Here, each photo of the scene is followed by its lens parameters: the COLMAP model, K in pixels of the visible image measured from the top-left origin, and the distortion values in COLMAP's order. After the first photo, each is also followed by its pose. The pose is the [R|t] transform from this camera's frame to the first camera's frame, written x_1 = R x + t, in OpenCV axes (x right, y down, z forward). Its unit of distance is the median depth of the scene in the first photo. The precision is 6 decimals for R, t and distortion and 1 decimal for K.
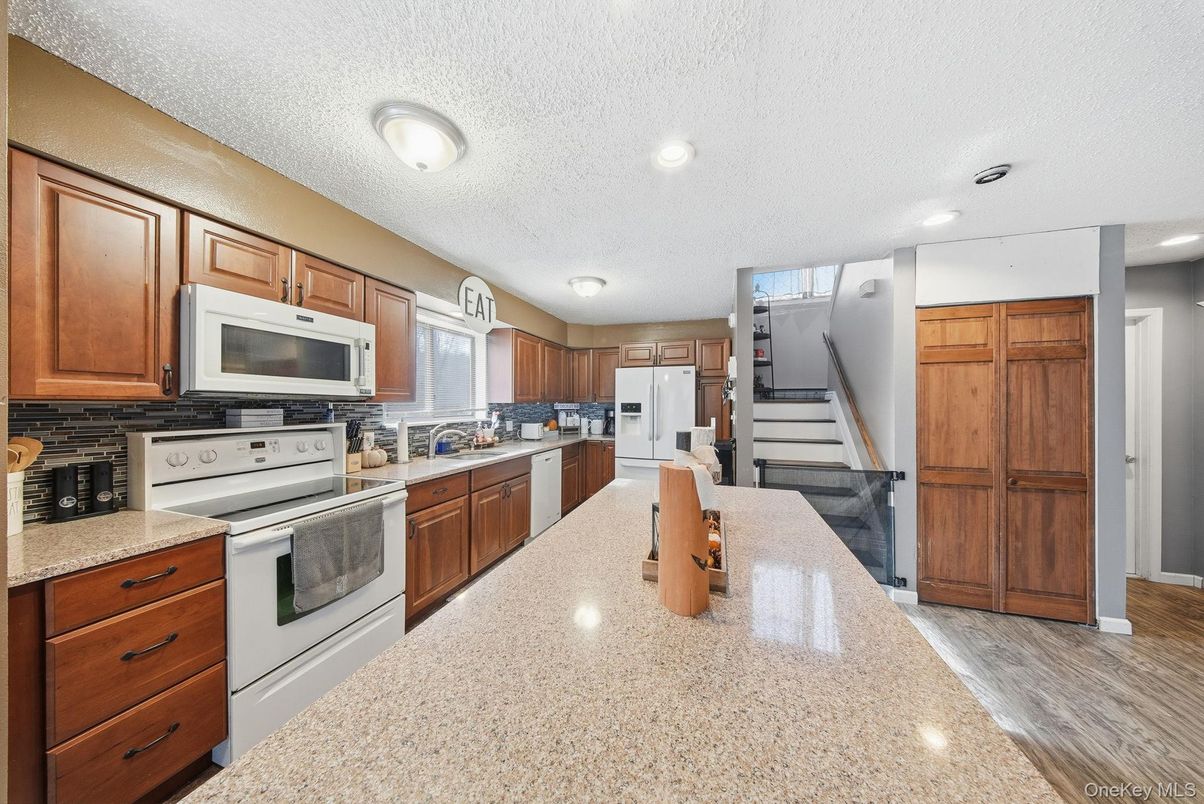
lens RADIAL K [[361.5, 0, 601.9], [0, 361.5, 404.5], [0, 0, 1]] dist [-0.000192, -0.001411]
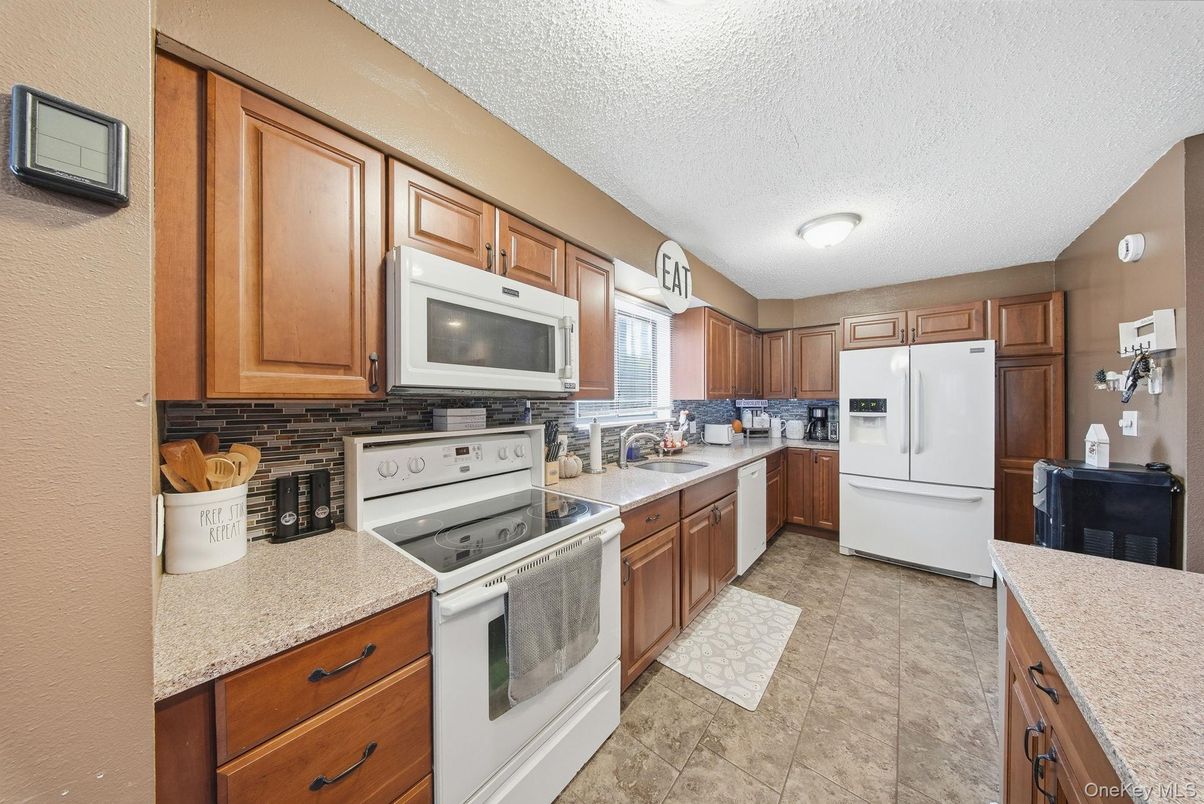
lens RADIAL K [[361.5, 0, 600.8], [0, 361.5, 400.8], [0, 0, 1]] dist [-0.000192, -0.001411]
pose [[0.932083, -0.005939, -0.362196, -0.265914], [0.005430, 0.999982, -0.002423, -0.001066], [0.362204, 0.000292, 0.932099, 0.257160]]
